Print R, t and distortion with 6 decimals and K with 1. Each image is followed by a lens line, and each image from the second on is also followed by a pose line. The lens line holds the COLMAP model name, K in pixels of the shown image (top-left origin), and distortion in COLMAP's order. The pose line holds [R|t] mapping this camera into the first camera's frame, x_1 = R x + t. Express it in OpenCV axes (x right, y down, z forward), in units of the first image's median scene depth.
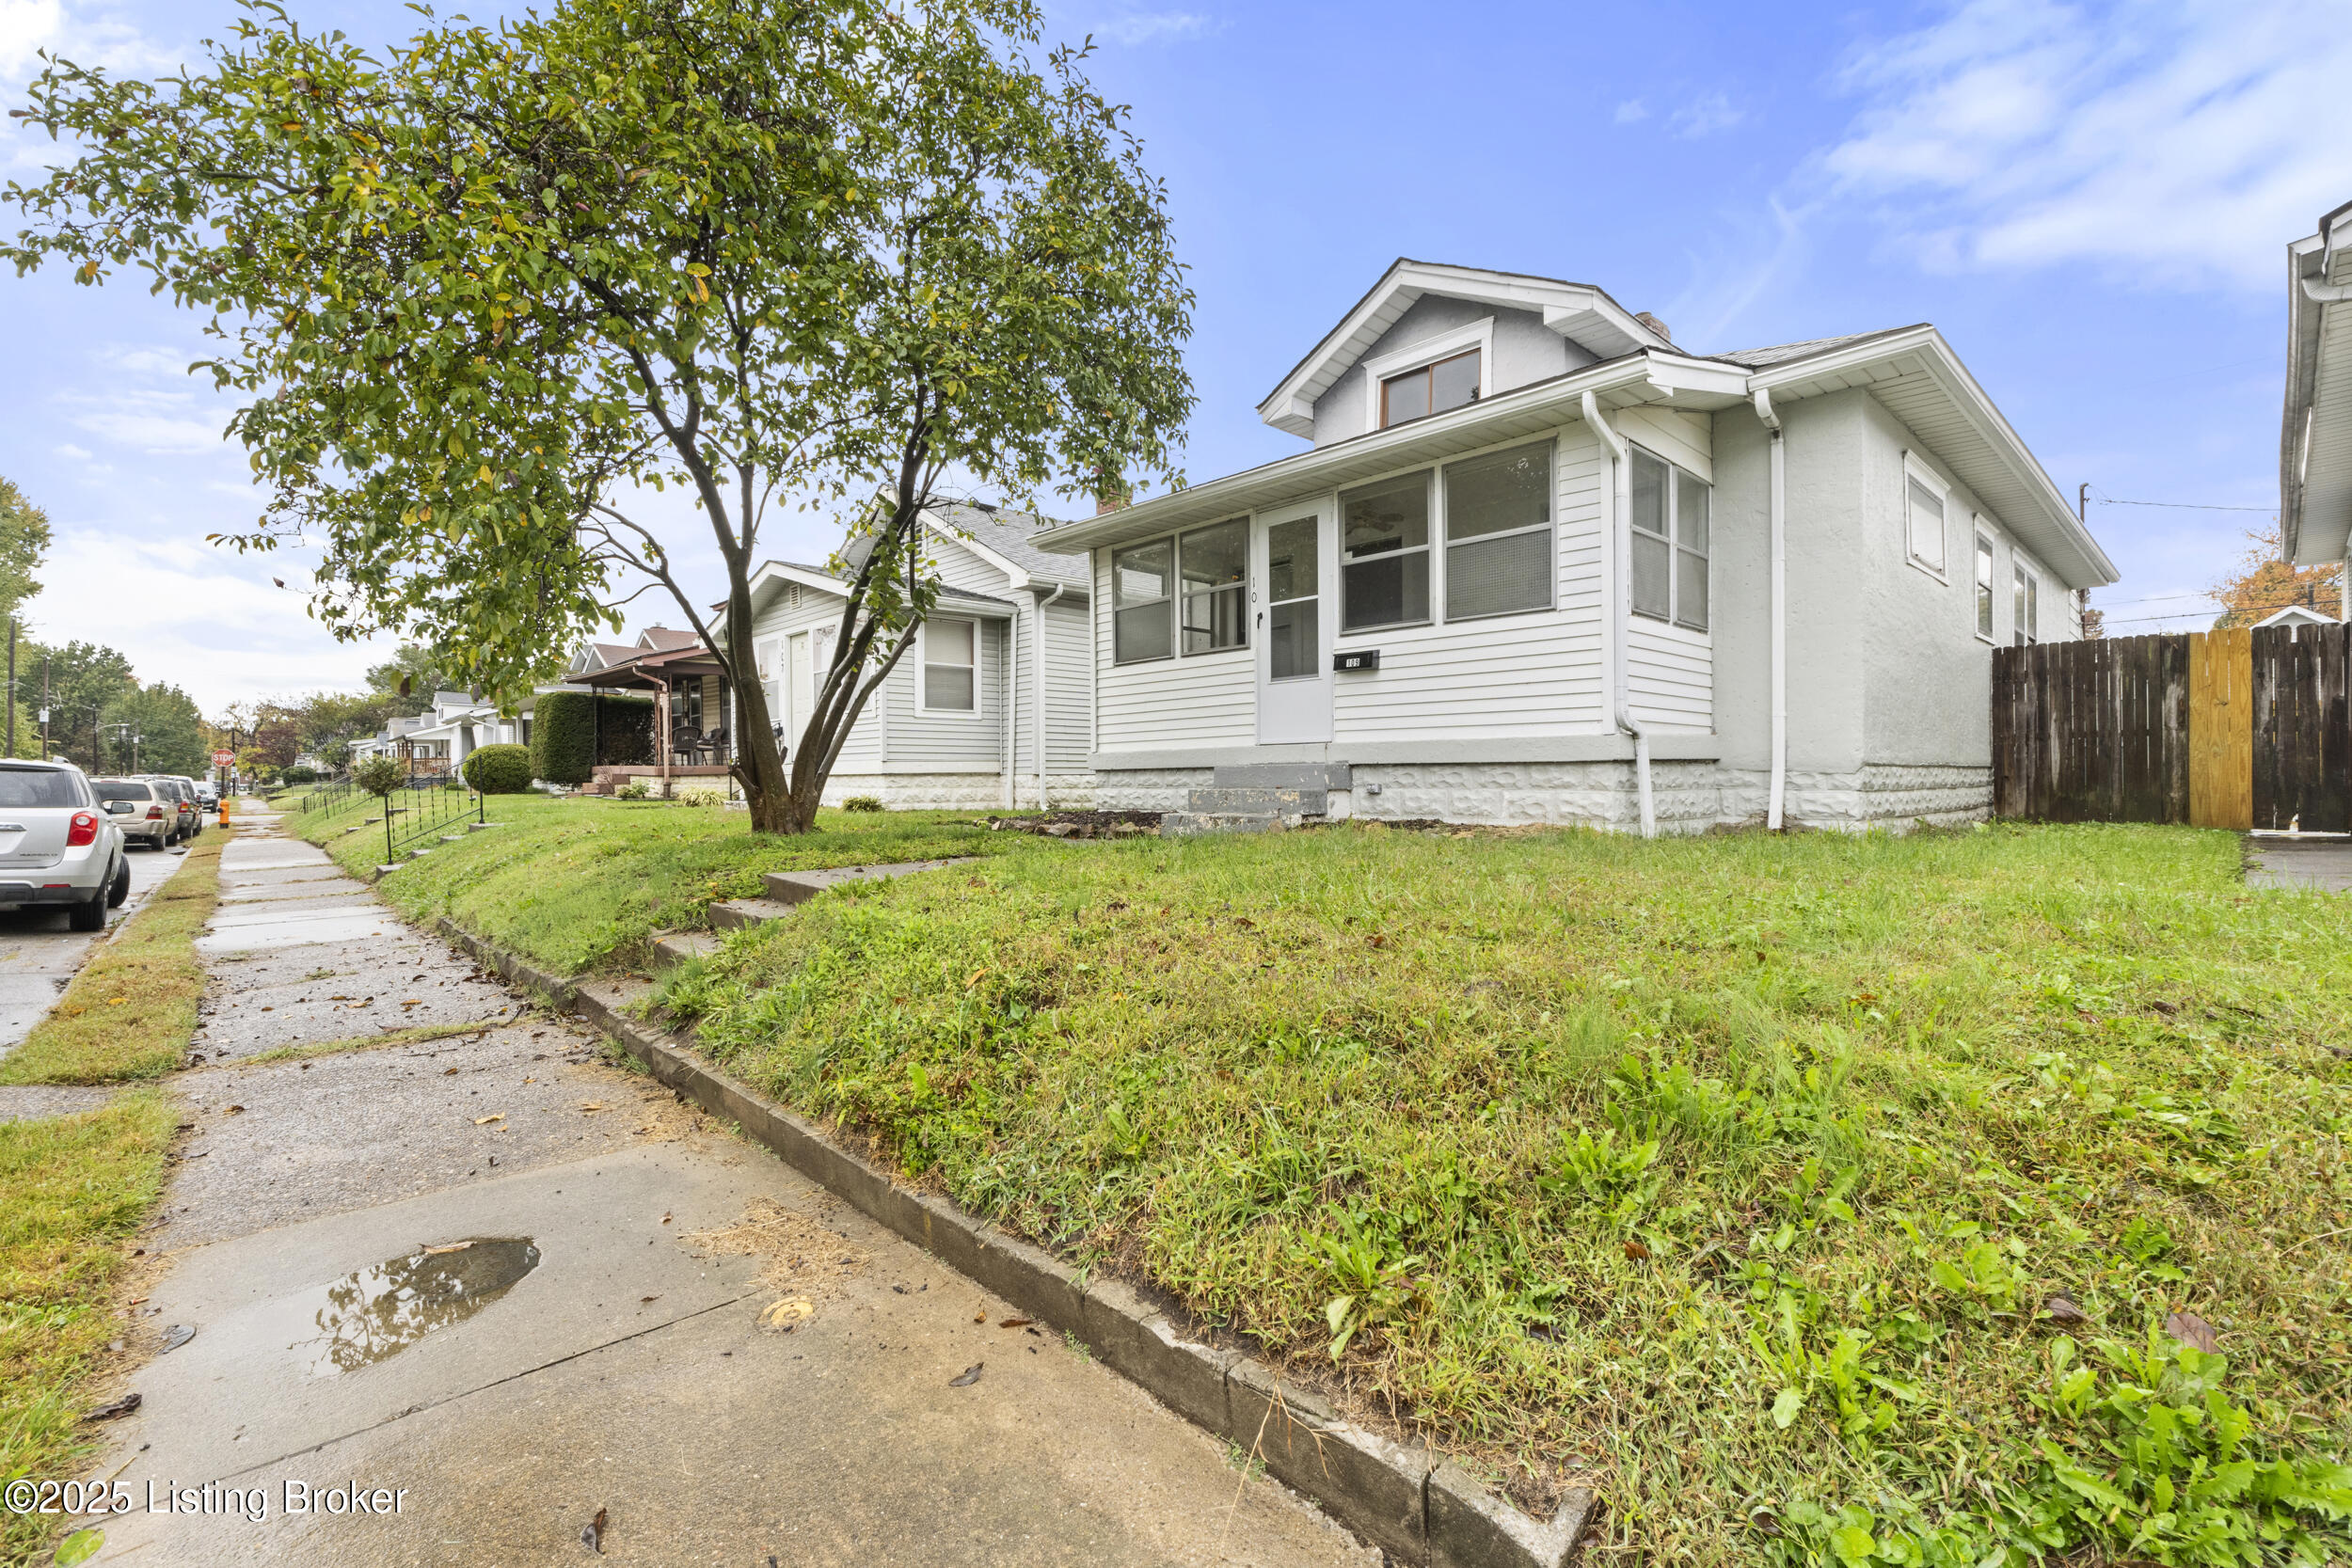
lens RADIAL K [[1029.7, 0, 1190.3], [0, 1029.7, 779.2], [0, 0, 1]] dist [-0.012499, 0.000761]
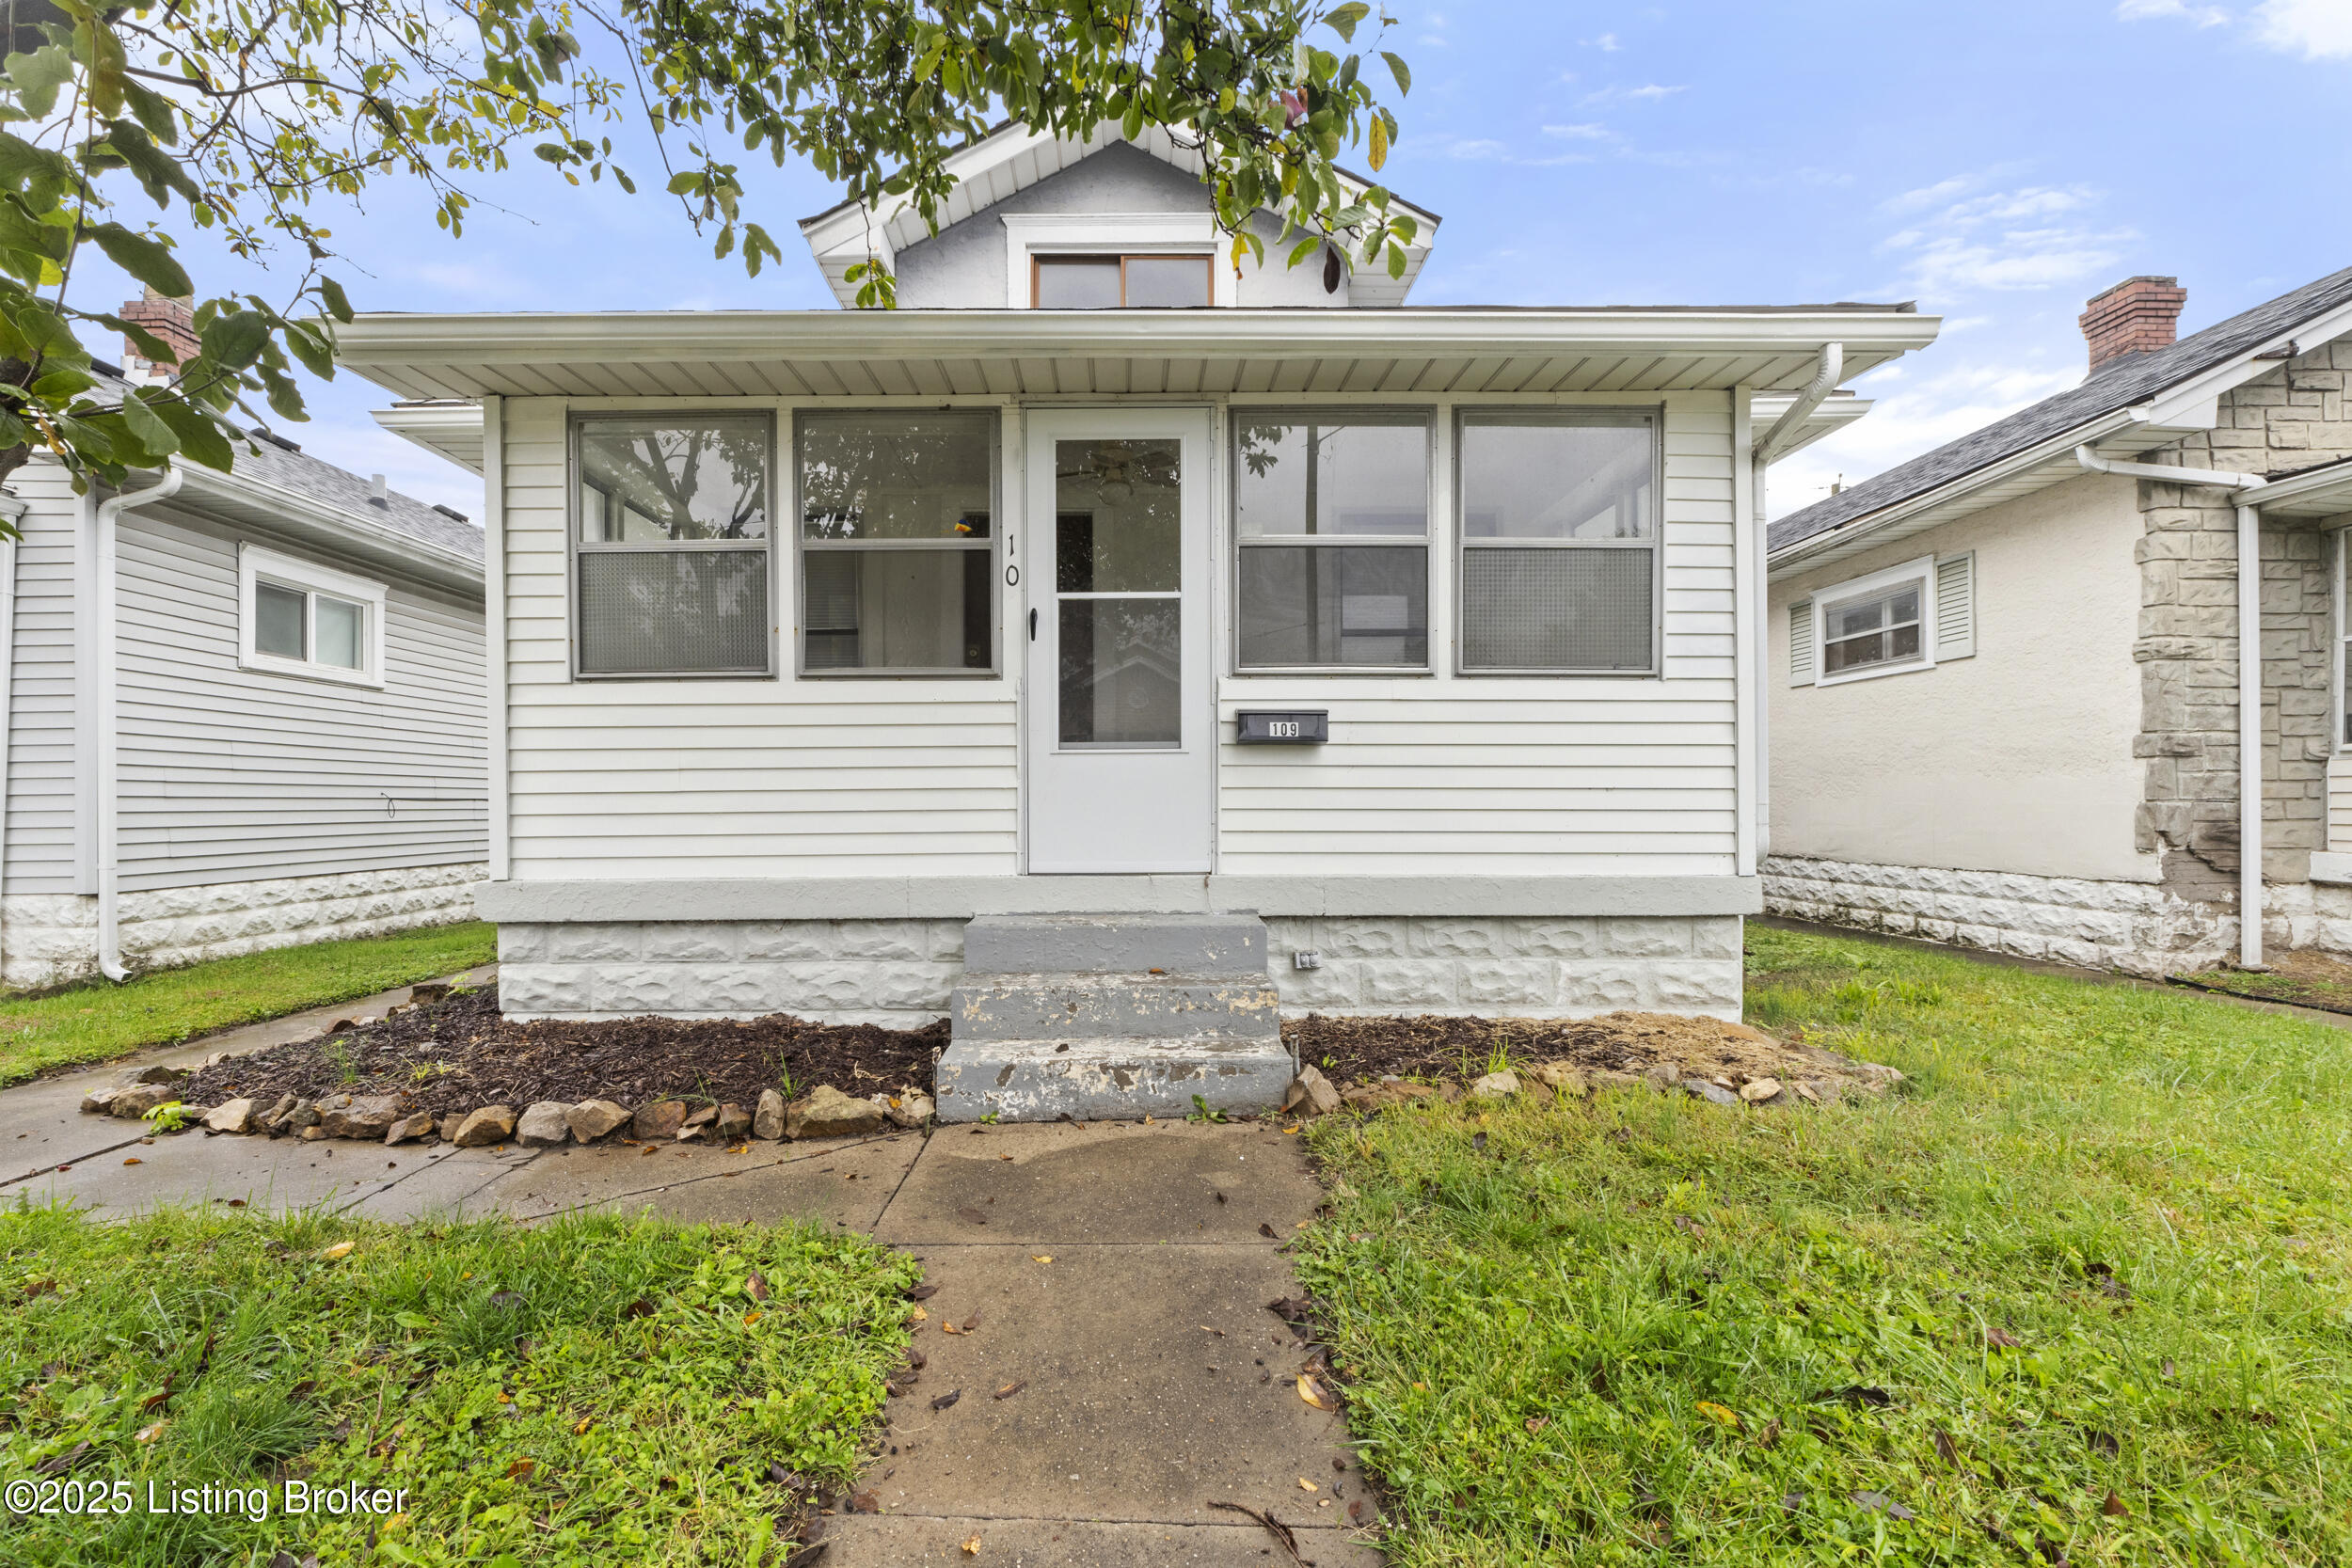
lens RADIAL K [[1029.7, 0, 1159.9], [0, 1029.7, 808.7], [0, 0, 1]] dist [-0.012499, 0.000761]
pose [[0.687741, -0.006446, 0.725928, -0.267209], [-0.000275, 0.999958, 0.009139, -0.074166], [-0.725957, -0.006485, 0.687710, 0.650436]]
